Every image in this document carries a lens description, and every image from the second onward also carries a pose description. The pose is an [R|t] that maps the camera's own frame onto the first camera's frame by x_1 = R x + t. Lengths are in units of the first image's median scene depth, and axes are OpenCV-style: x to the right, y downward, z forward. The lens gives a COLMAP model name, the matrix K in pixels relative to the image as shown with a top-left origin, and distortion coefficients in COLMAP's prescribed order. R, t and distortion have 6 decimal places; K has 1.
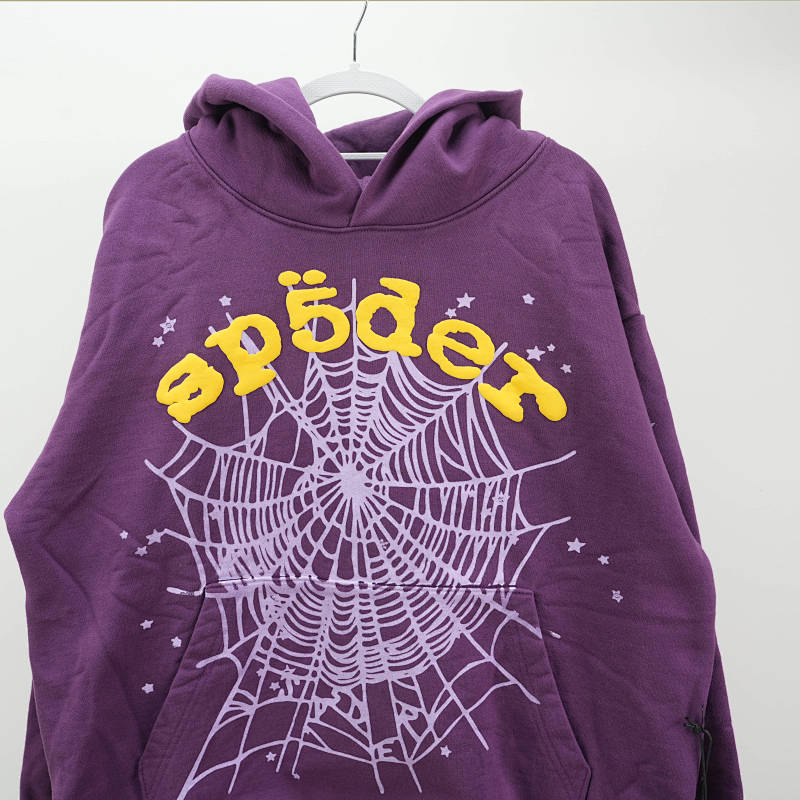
lens RADIAL K [[877.9, 0, 396.9], [0, 877.9, 403.9], [0, 0, 1]] dist [-0.003543, 0.000000]
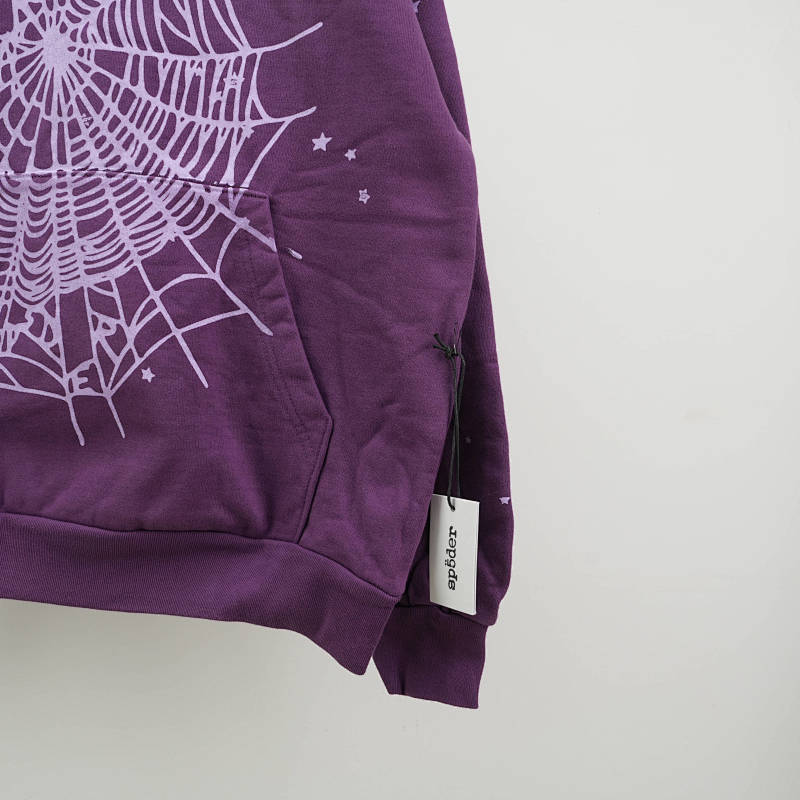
lens RADIAL K [[877.9, 0, 399.1], [0, 877.9, 394.2], [0, 0, 1]] dist [-0.003543, 0.000000]
pose [[0.998663, 0.046403, 0.022777, 0.273896], [-0.045258, 0.997801, -0.048415, 0.445008], [-0.024973, 0.047320, 0.998568, 0.174443]]
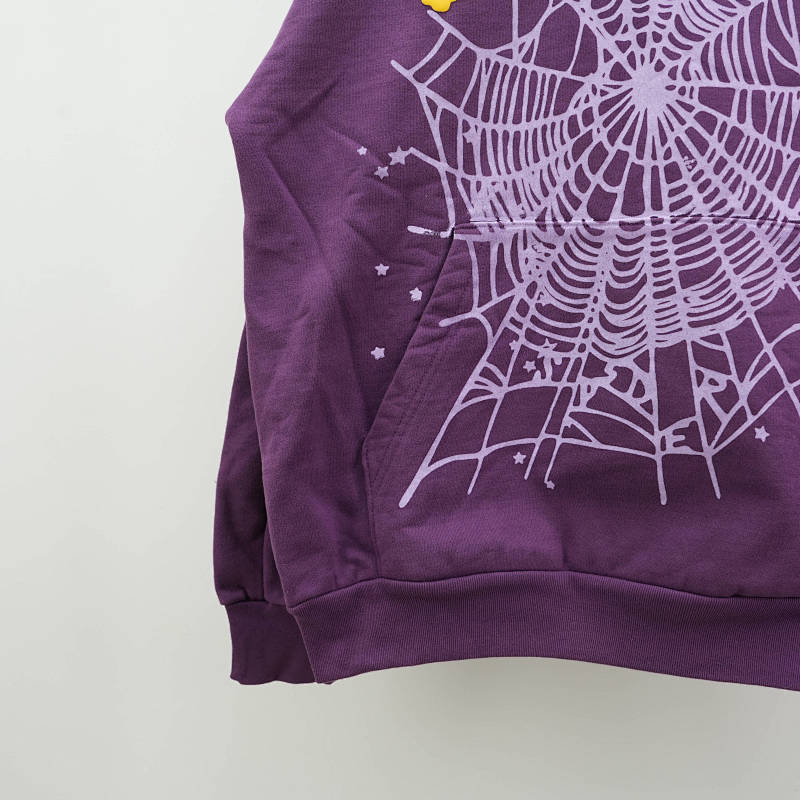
lens RADIAL K [[877.9, 0, 399.0], [0, 877.9, 397.8], [0, 0, 1]] dist [-0.003543, 0.000000]
pose [[0.989817, 0.037084, -0.137431, -0.154692], [-0.040887, 0.998852, -0.024953, 0.398204], [0.136348, 0.030318, 0.990197, 0.196629]]
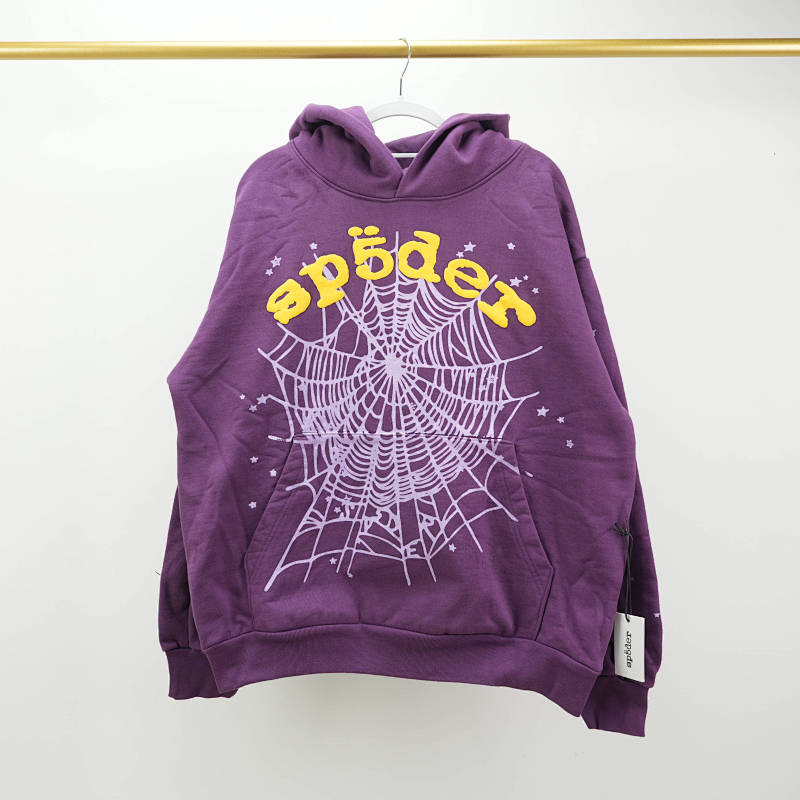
lens RADIAL K [[877.9, 0, 401.9], [0, 877.9, 400.4], [0, 0, 1]] dist [-0.003543, 0.000000]
pose [[0.998519, 0.016856, -0.051729, 0.043418], [-0.021442, 0.995762, -0.089433, 0.284347], [0.050003, 0.090409, 0.994649, -0.495331]]
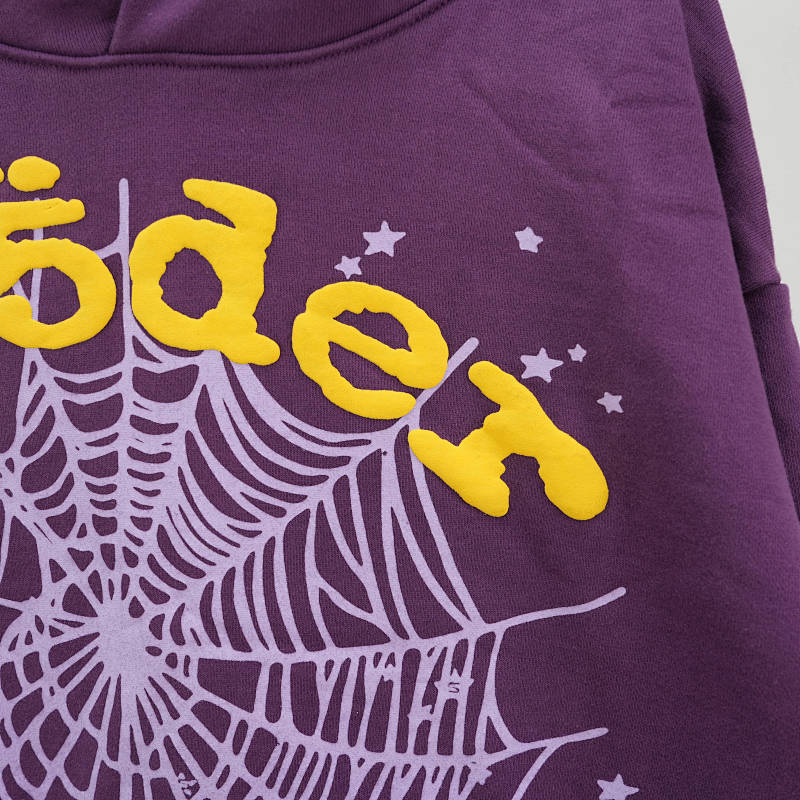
lens RADIAL K [[877.9, 0, 401.2], [0, 877.9, 399.2], [0, 0, 1]] dist [-0.003543, 0.000000]
pose [[0.999589, 0.028553, 0.002360, 0.087175], [-0.028582, 0.999502, 0.013406, -0.044116], [-0.001976, -0.013468, 0.999907, 0.558151]]
